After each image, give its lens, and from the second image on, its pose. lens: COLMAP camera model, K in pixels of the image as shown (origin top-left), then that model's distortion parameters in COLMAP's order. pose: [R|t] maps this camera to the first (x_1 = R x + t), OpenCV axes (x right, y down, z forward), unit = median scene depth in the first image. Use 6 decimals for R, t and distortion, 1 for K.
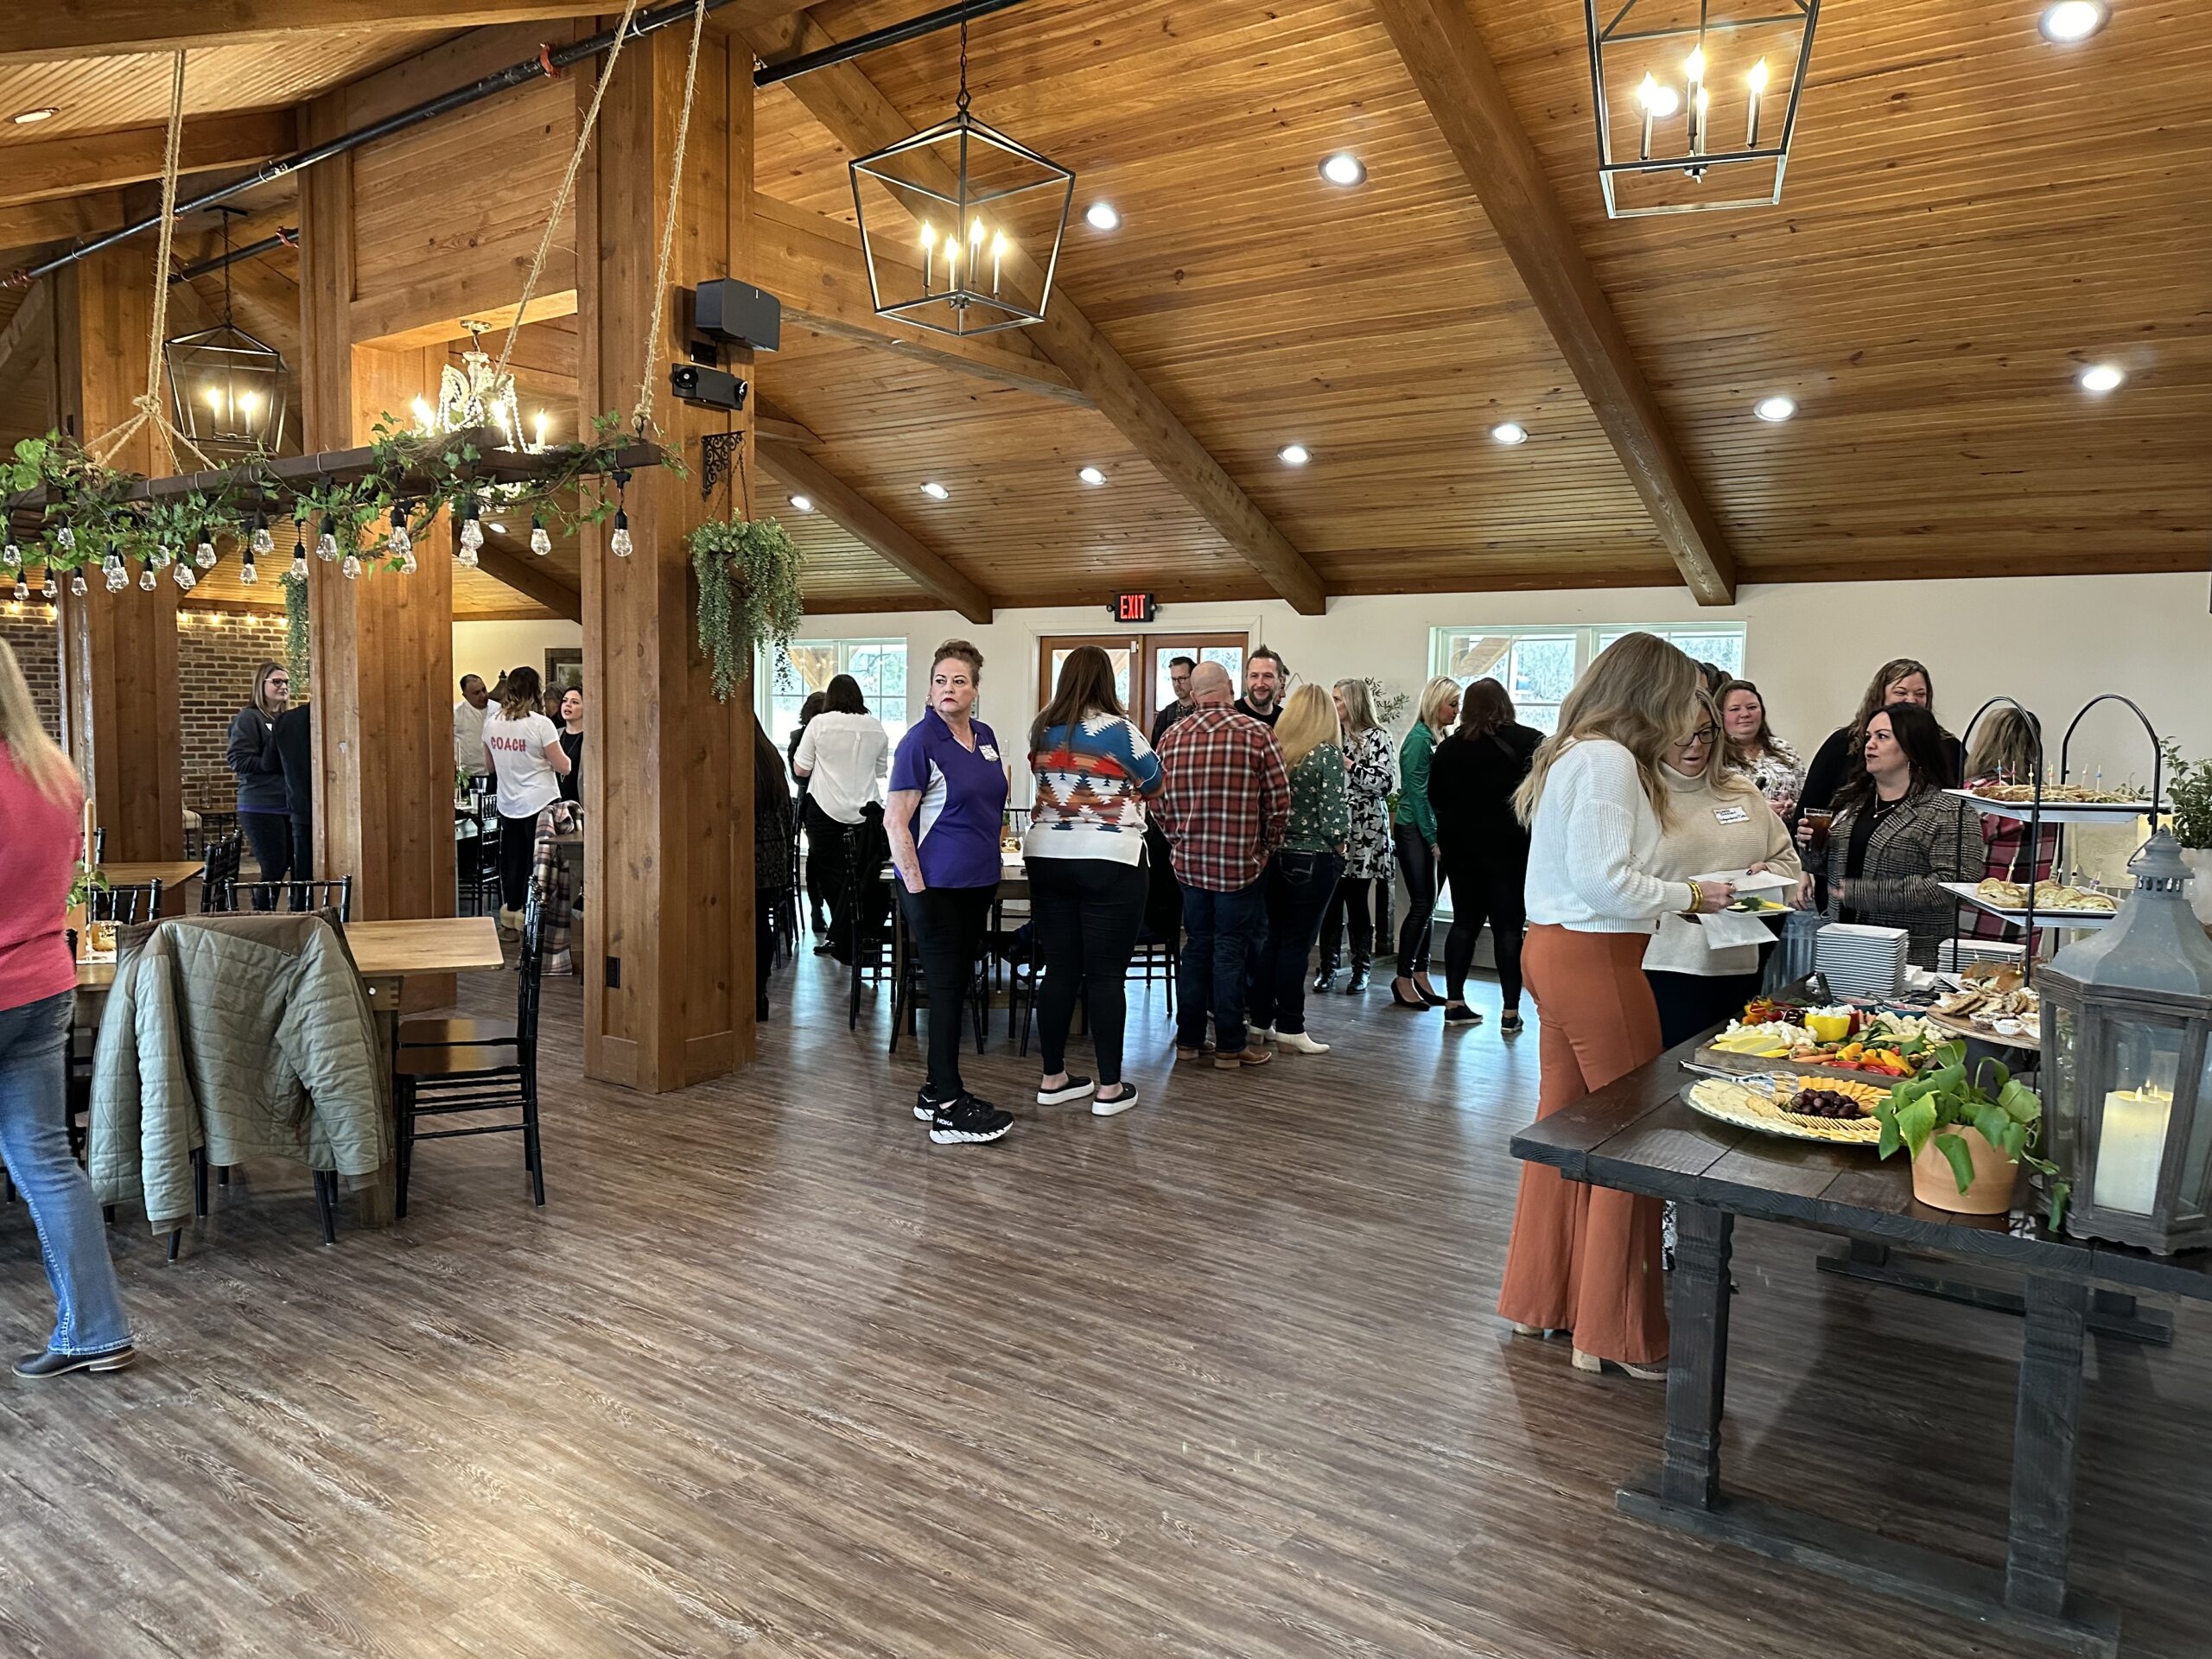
lens RADIAL K [[1549.2, 0, 1106.0], [0, 1549.2, 829.5], [0, 0, 1]] dist [0.102584, -0.150505]
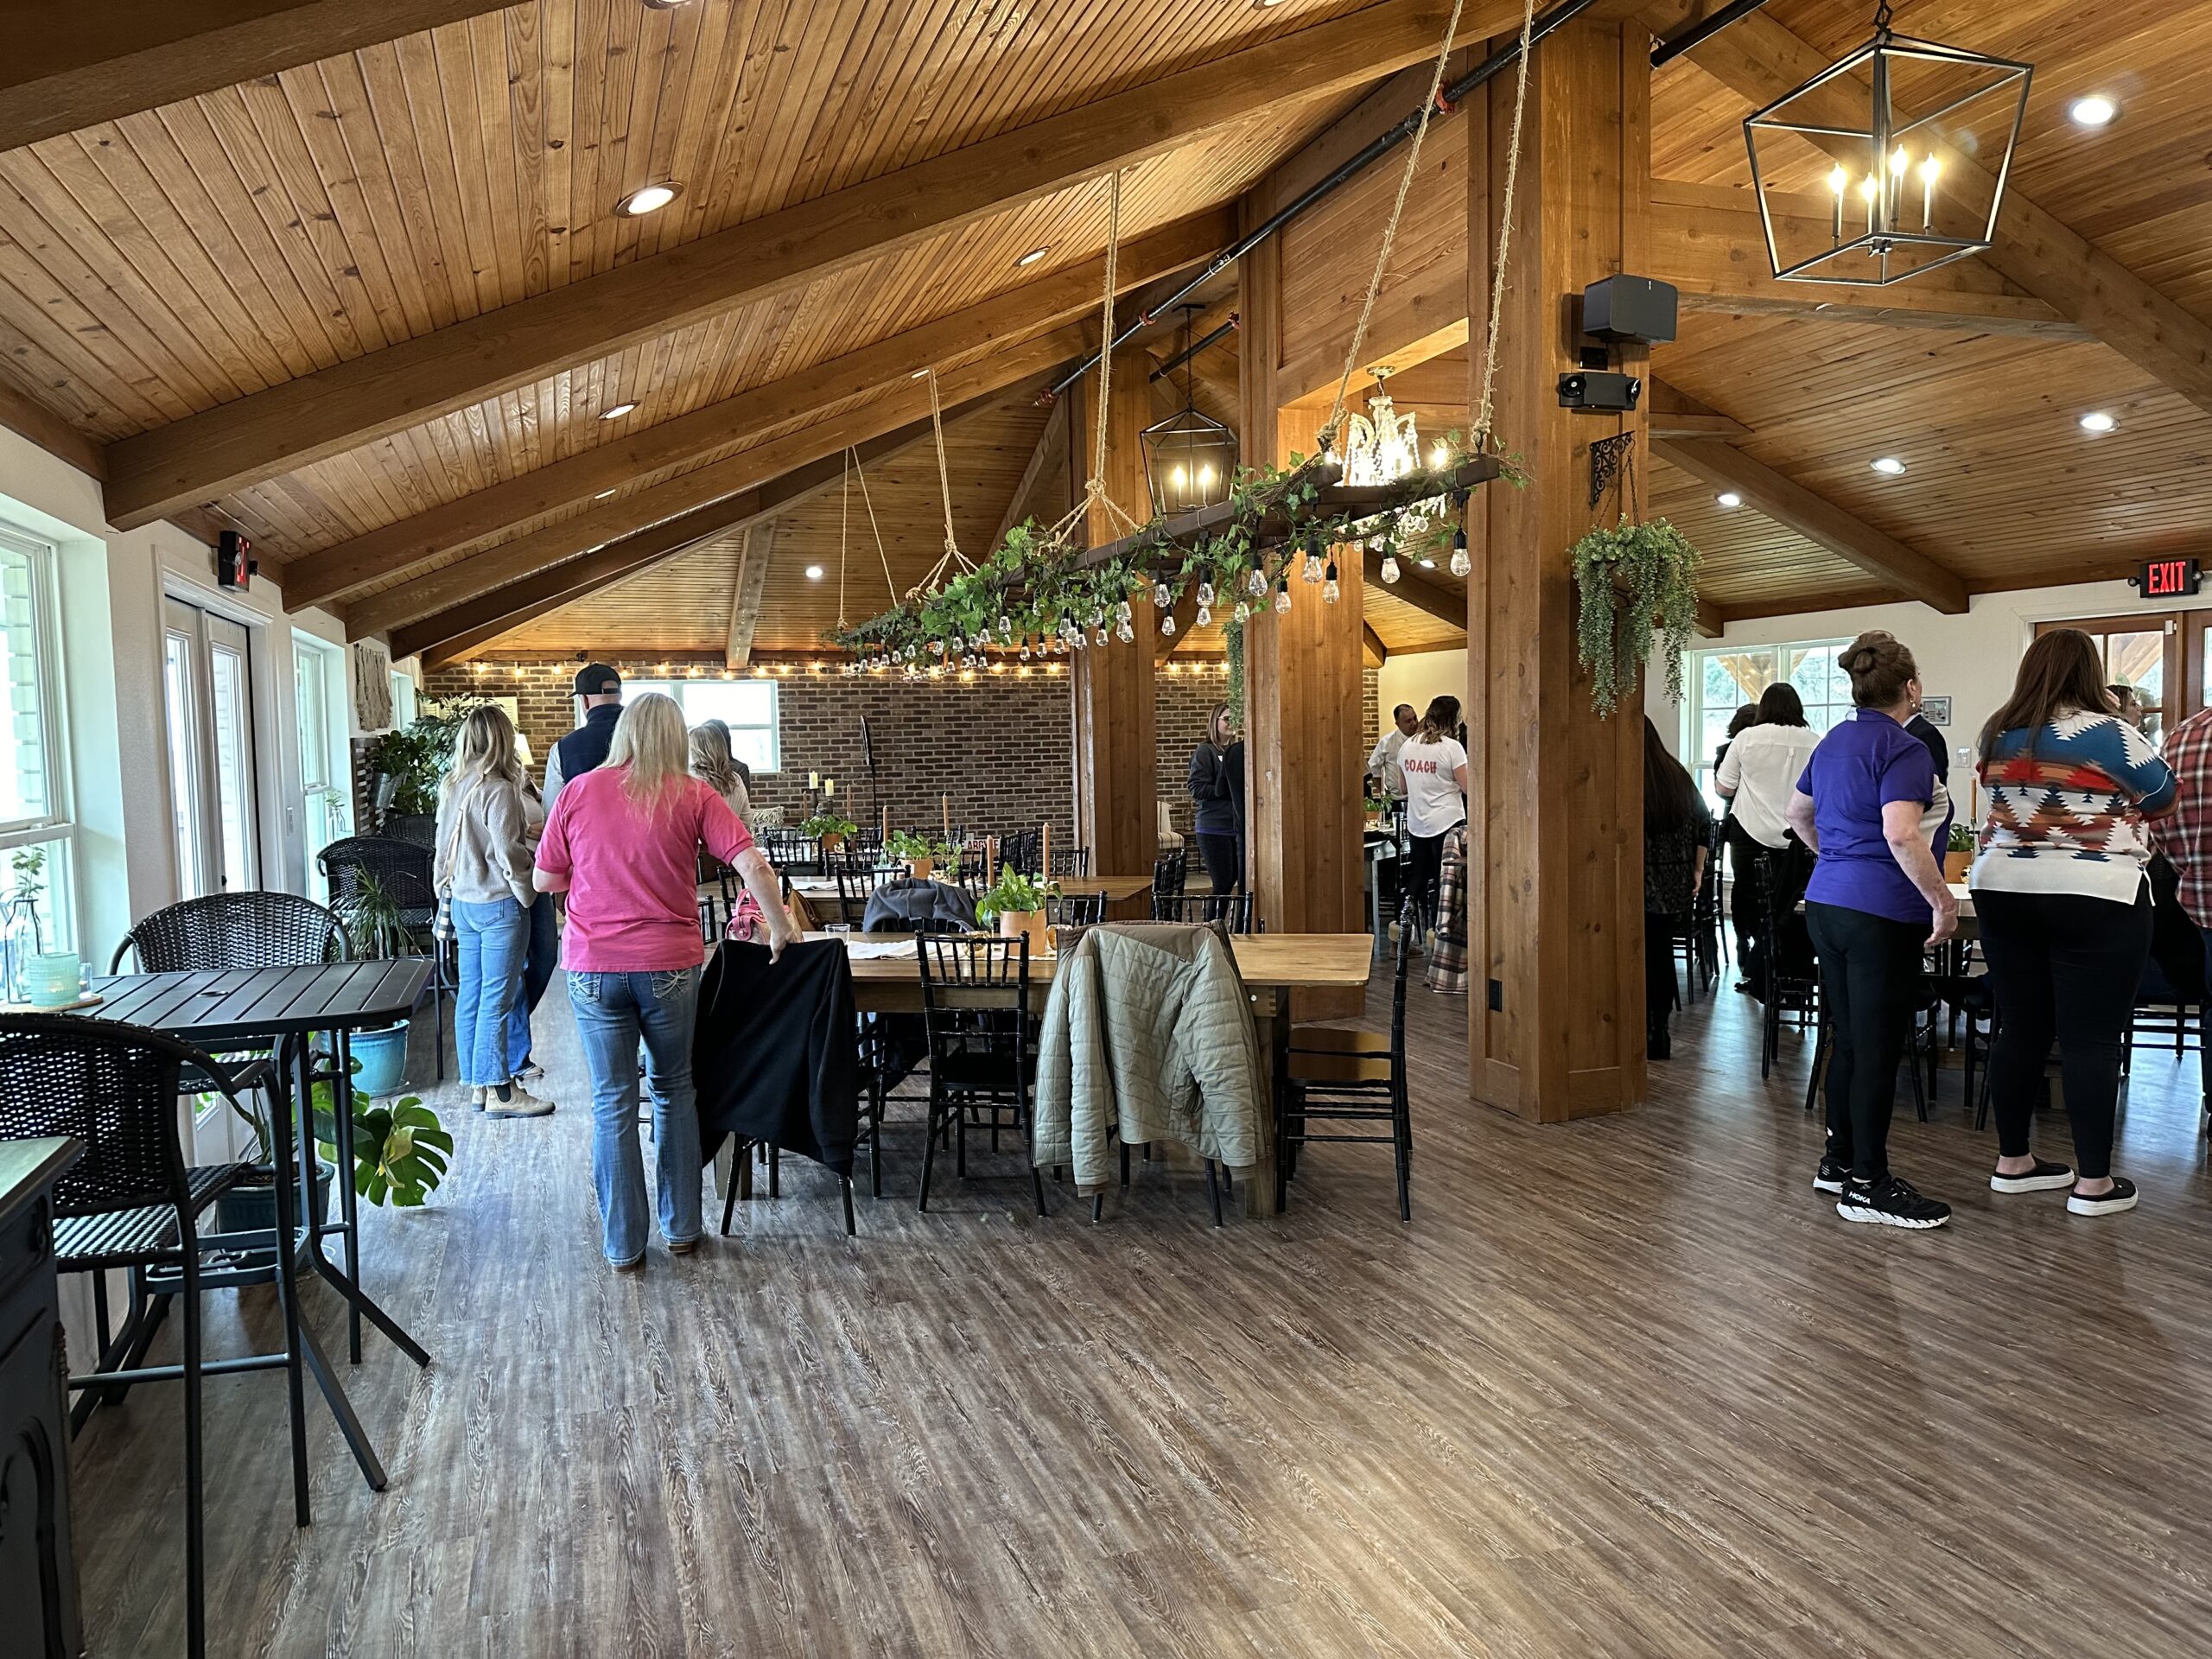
lens RADIAL K [[1556.0, 0, 1076.9], [0, 1556.0, 821.6], [0, 0, 1]] dist [0.095220, -0.127332]
pose [[0.821001, -0.002966, -0.570919, 0.038653], [-0.008347, 0.999817, -0.017197, 0.000171], [0.570866, 0.018884, 0.820826, 0.033568]]
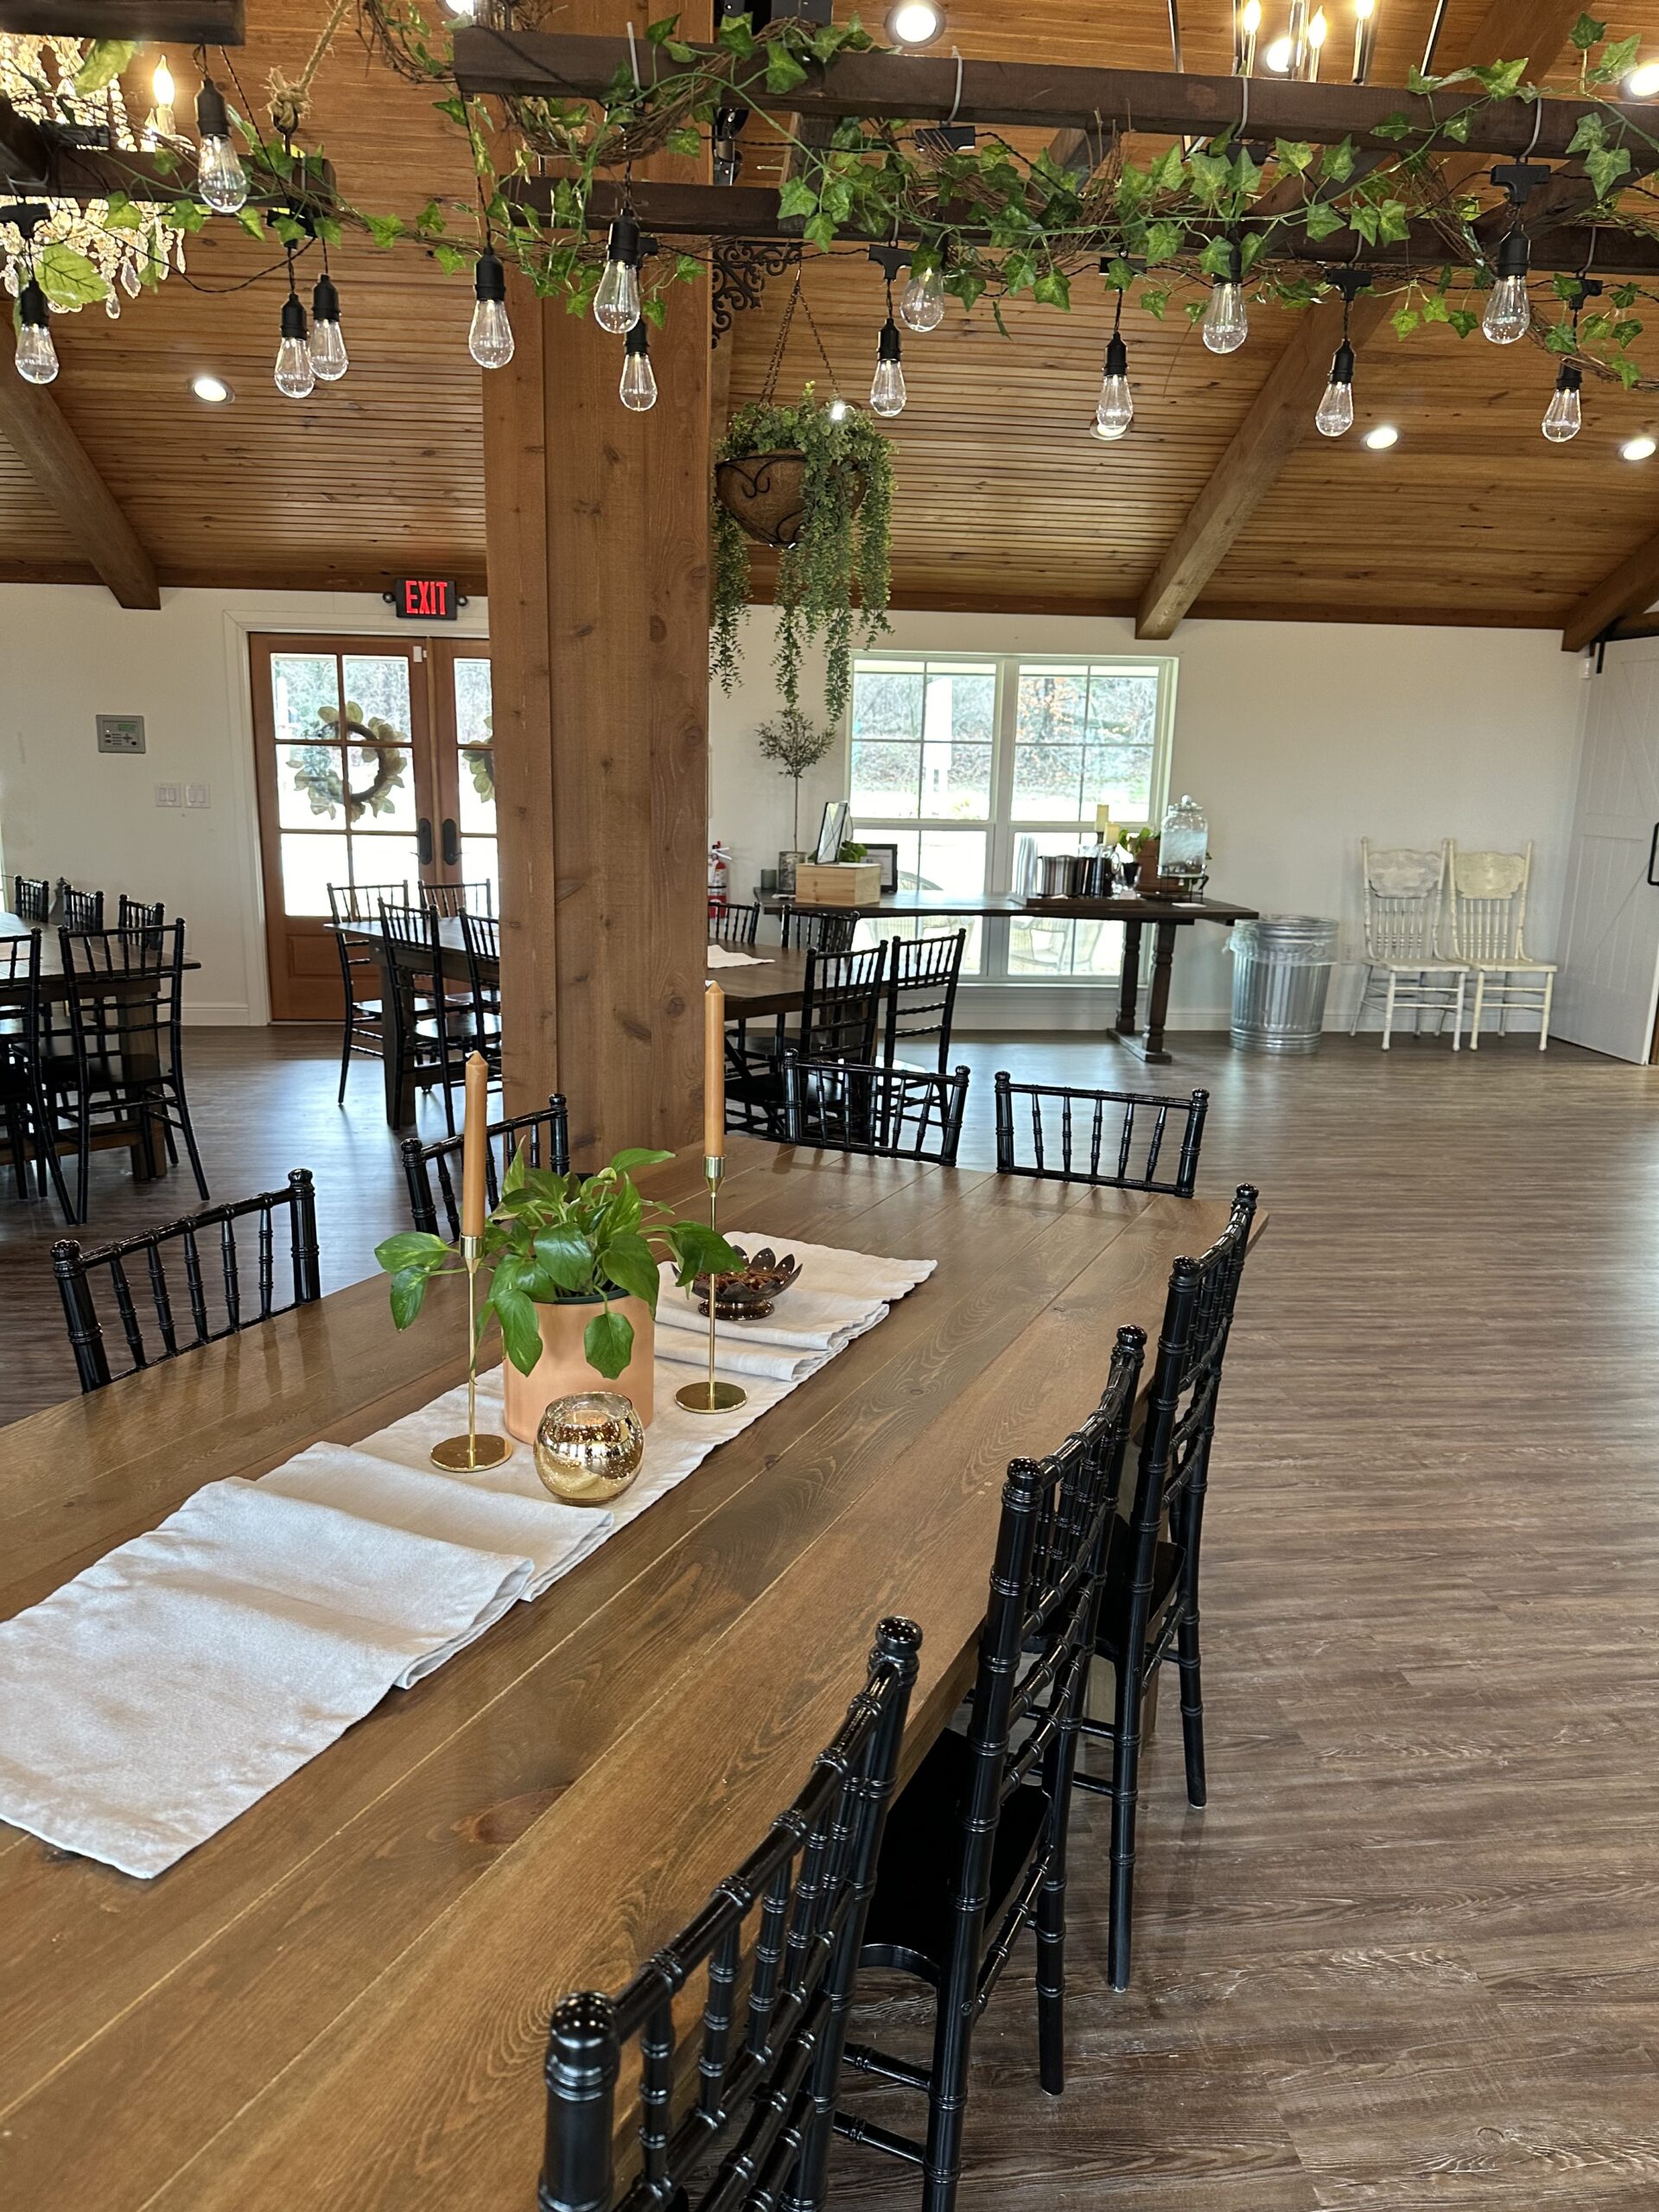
lens RADIAL K [[1549.2, 0, 829.9], [0, 1549.2, 1120.4], [0, 0, 1]] dist [0.102584, -0.150505]
pose [[0.732287, -0.154064, 0.663340, -0.692353], [0.048242, 0.983362, 0.175135, -0.039884], [-0.679285, -0.096248, 0.727536, 0.571190]]
